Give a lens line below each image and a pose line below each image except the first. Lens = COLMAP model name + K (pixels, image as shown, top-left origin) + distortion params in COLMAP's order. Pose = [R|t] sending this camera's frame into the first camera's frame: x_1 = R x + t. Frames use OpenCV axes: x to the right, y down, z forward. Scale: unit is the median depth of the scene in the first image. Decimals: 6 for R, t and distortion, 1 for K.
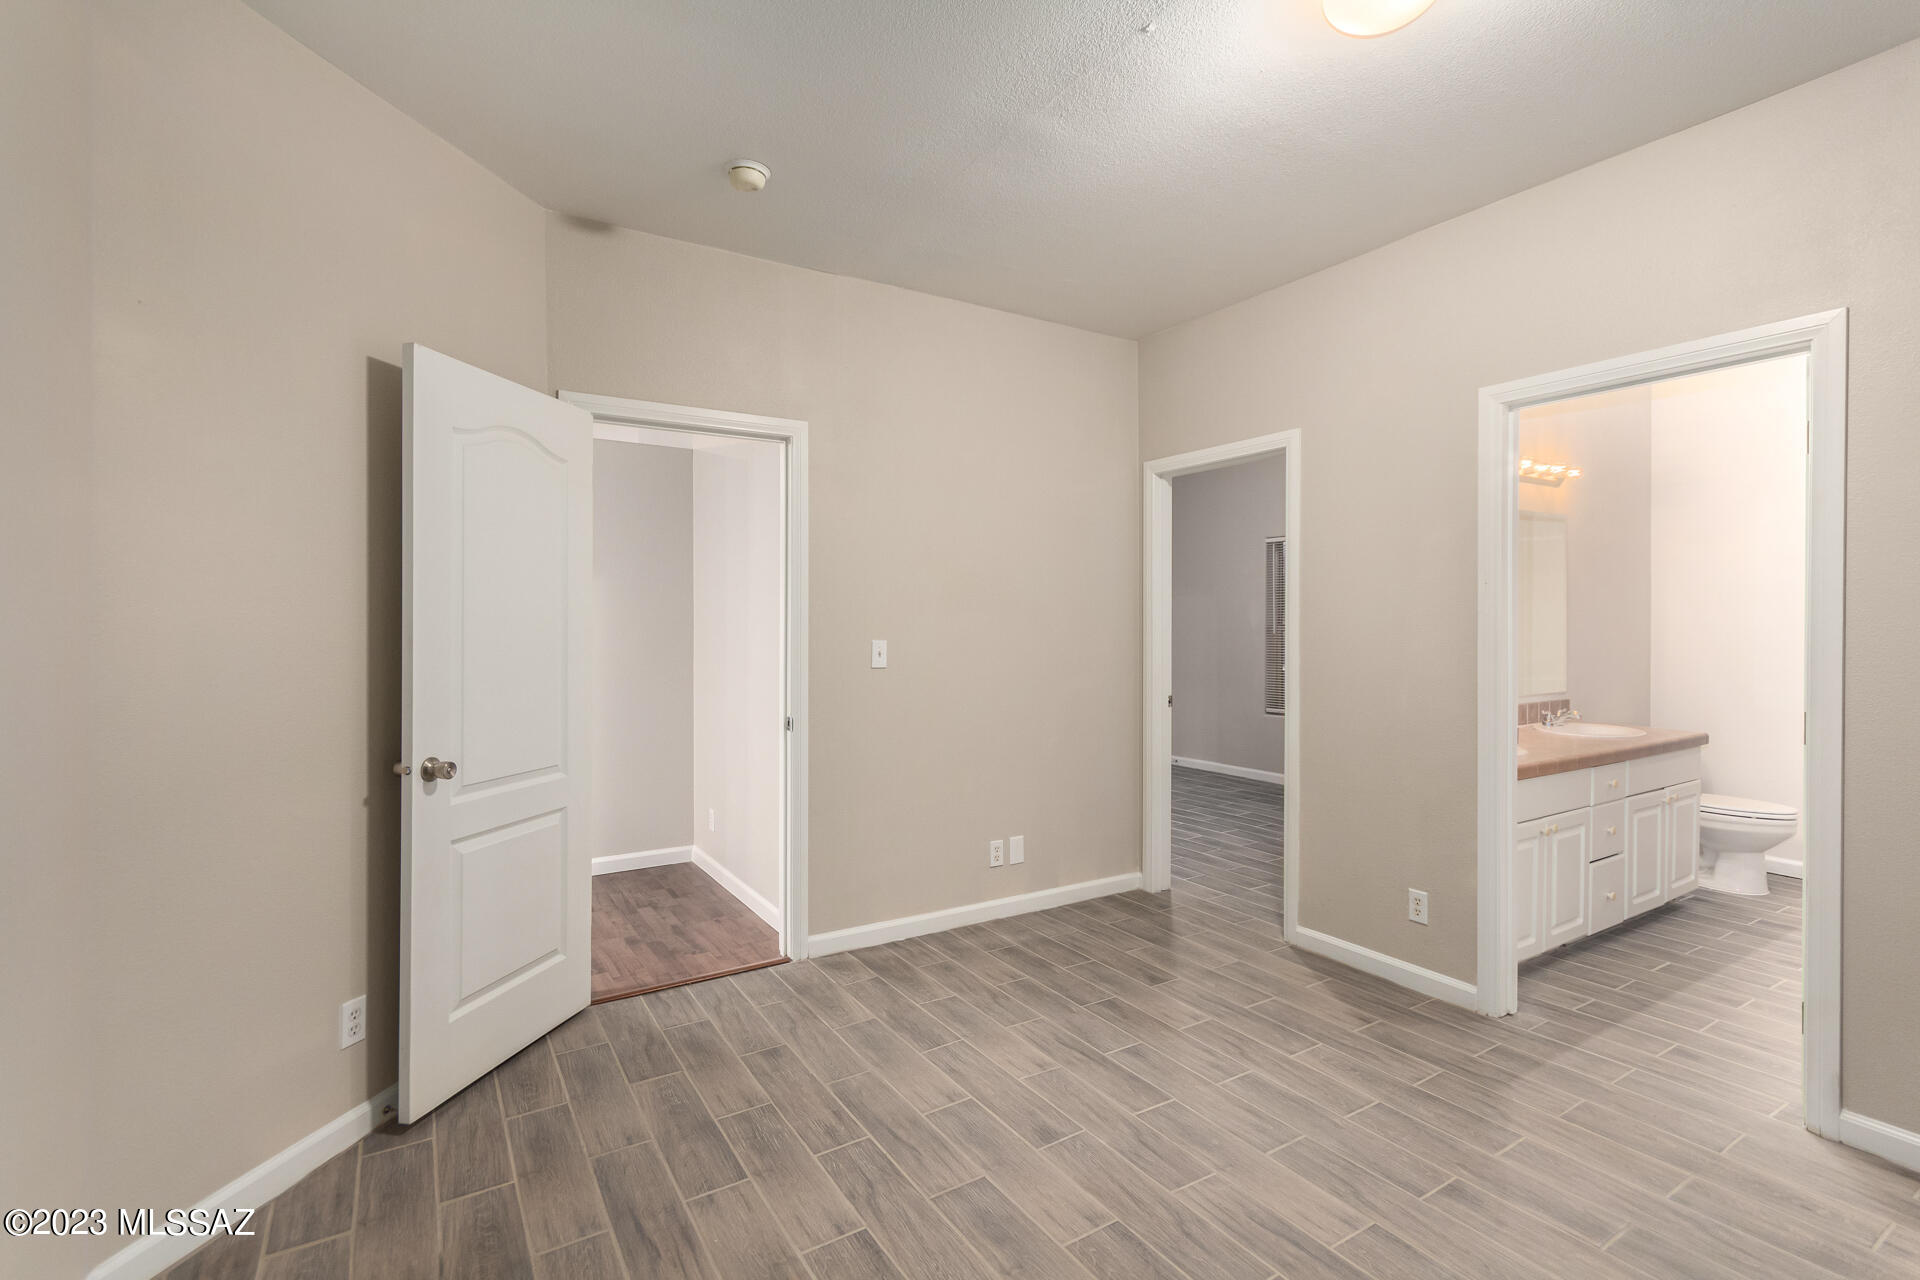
lens RADIAL K [[906.5, 0, 975.2], [0, 906.5, 629.1], [0, 0, 1]] dist [0.005388, 0.001561]
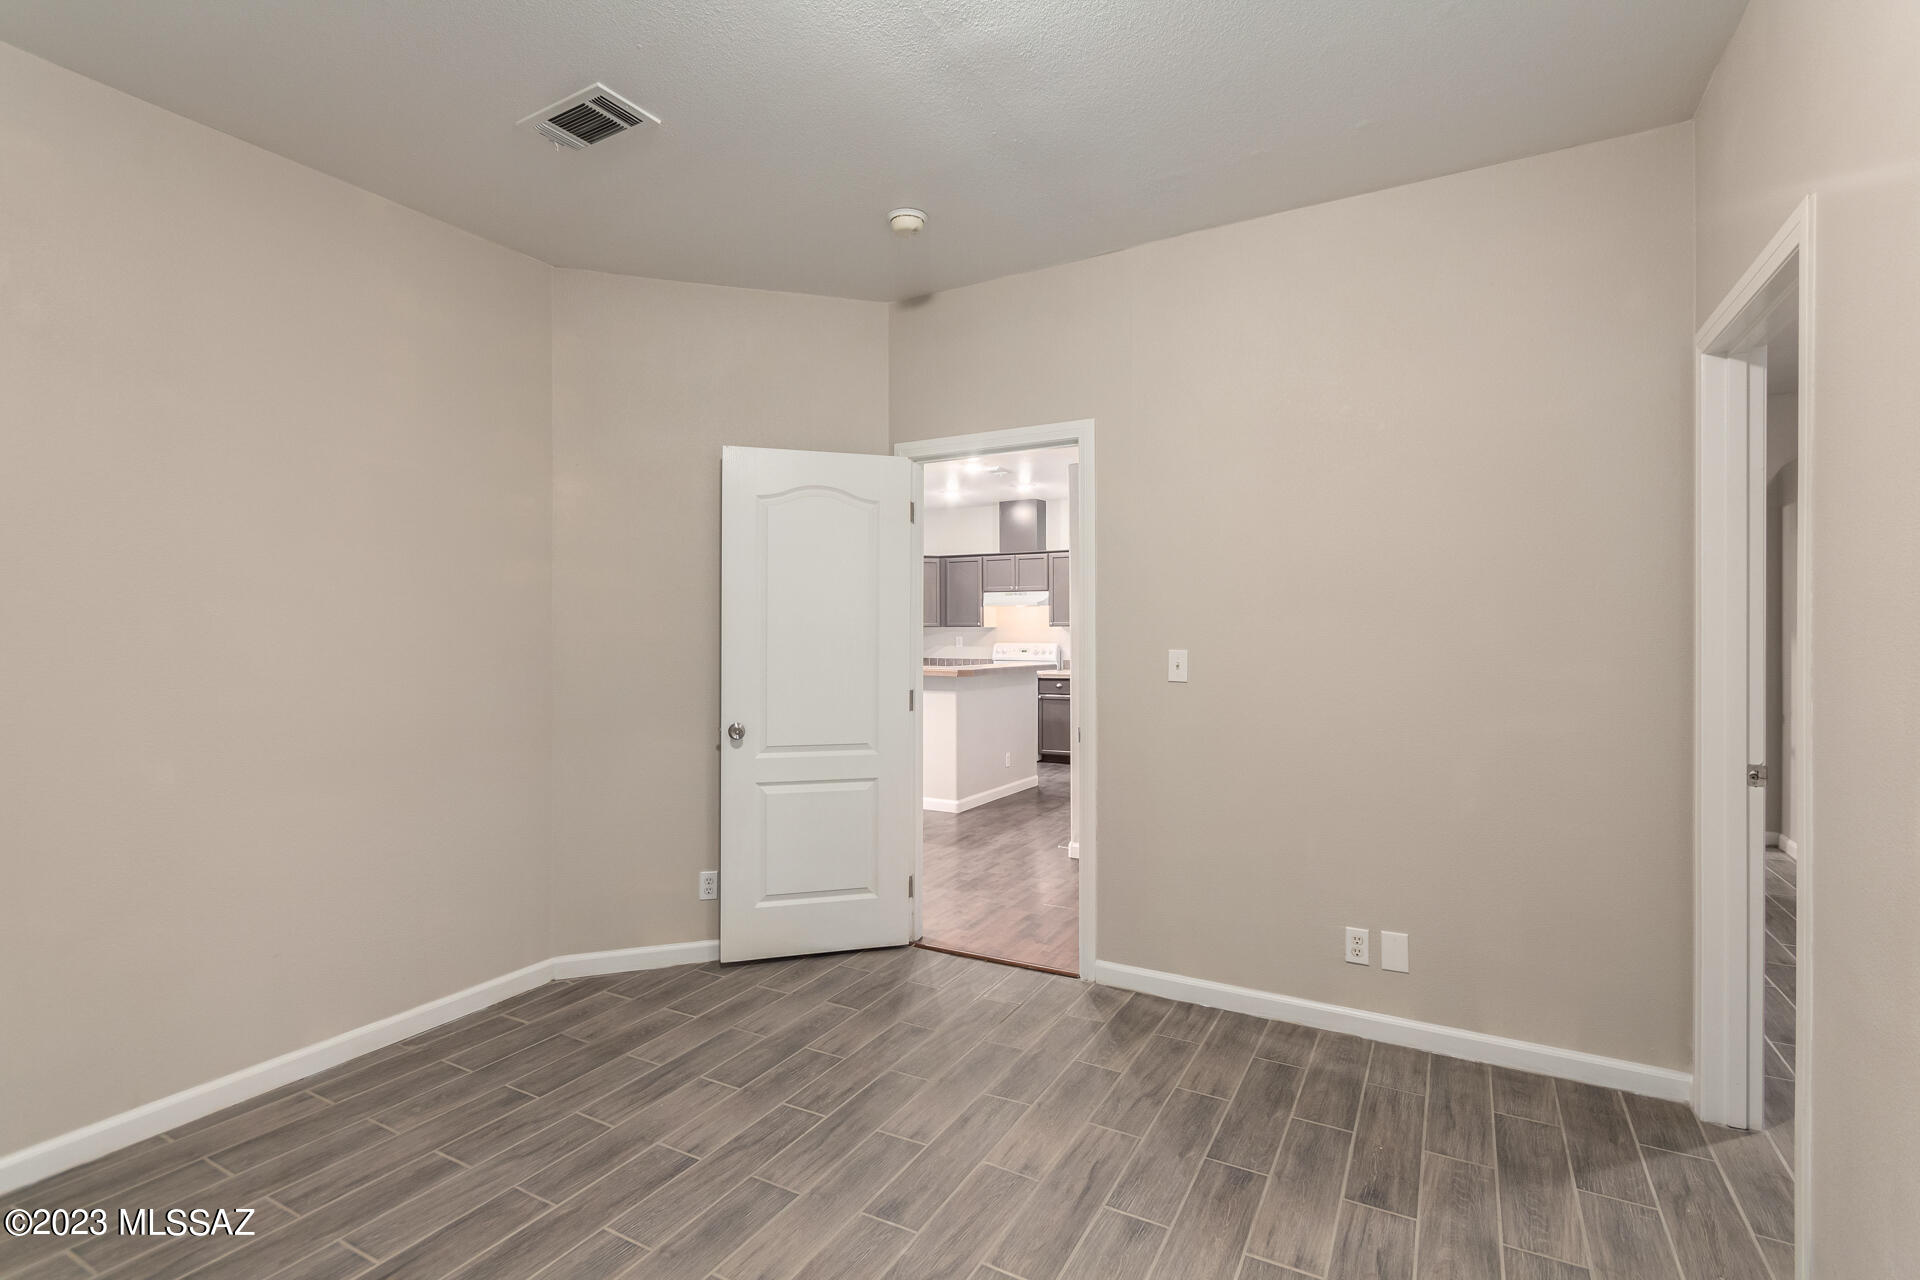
lens RADIAL K [[906.5, 0, 956.0], [0, 906.5, 641.3], [0, 0, 1]] dist [0.005388, 0.001561]
pose [[0.457072, 0.006582, -0.889405, 0.642109], [-0.000078, 0.999973, 0.007360, -0.002247], [0.889430, -0.003295, 0.457060, 0.471462]]
